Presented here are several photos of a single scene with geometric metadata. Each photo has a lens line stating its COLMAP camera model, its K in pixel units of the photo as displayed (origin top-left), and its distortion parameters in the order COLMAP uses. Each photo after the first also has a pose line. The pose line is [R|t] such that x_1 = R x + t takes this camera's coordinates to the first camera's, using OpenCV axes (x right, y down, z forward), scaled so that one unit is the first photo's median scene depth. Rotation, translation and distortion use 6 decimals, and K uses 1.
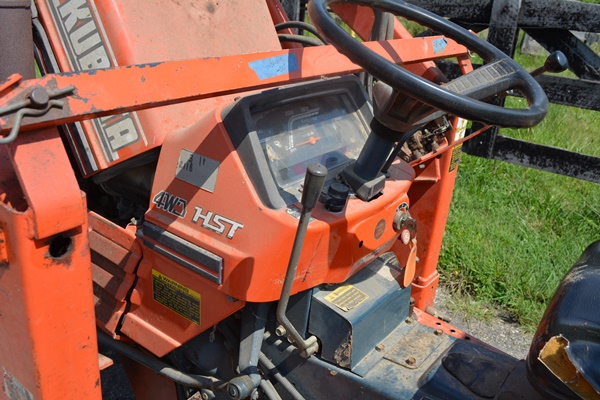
lens RADIAL K [[554.3, 0, 303.6], [0, 554.3, 200.8], [0, 0, 1]] dist [-0.067142, 0.000000]
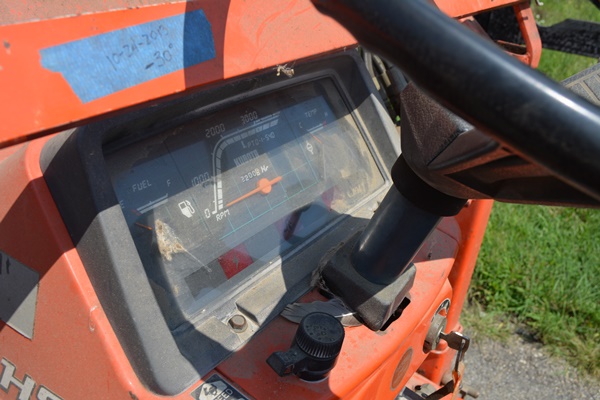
lens RADIAL K [[587.8, 0, 298.5], [0, 587.8, 200.7], [0, 0, 1]] dist [-0.064352, 0.000000]
pose [[0.999187, -0.008231, 0.039454, 0.023953], [0.004616, 0.995854, 0.090854, -0.136395], [-0.040038, -0.090598, 0.995082, 0.461659]]
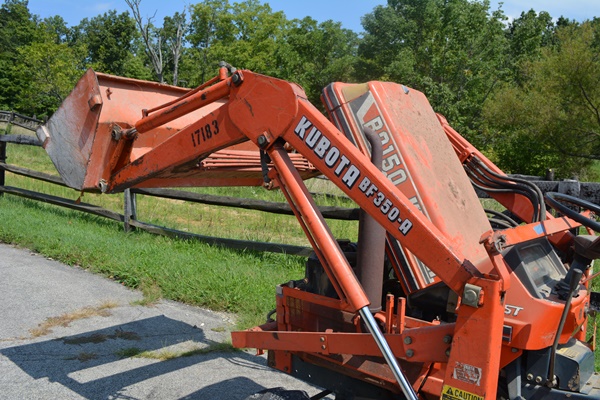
lens RADIAL K [[554.3, 0, 303.3], [0, 554.3, 199.6], [0, 0, 1]] dist [-0.067142, 0.000000]
pose [[0.998708, -0.031517, -0.039871, -0.658967], [0.017023, 0.946625, -0.321887, 0.240199], [0.047888, 0.320792, 0.945938, -0.832044]]
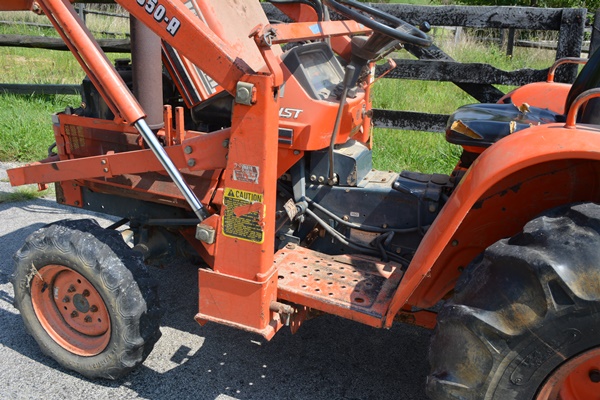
lens RADIAL K [[554.3, 0, 300.4], [0, 554.3, 199.5], [0, 0, 1]] dist [-0.067142, 0.000000]
pose [[0.956602, -0.136755, 0.257313, -0.554125], [0.147219, 0.988865, -0.021758, 0.332462], [-0.251472, 0.058695, 0.966083, -0.749398]]
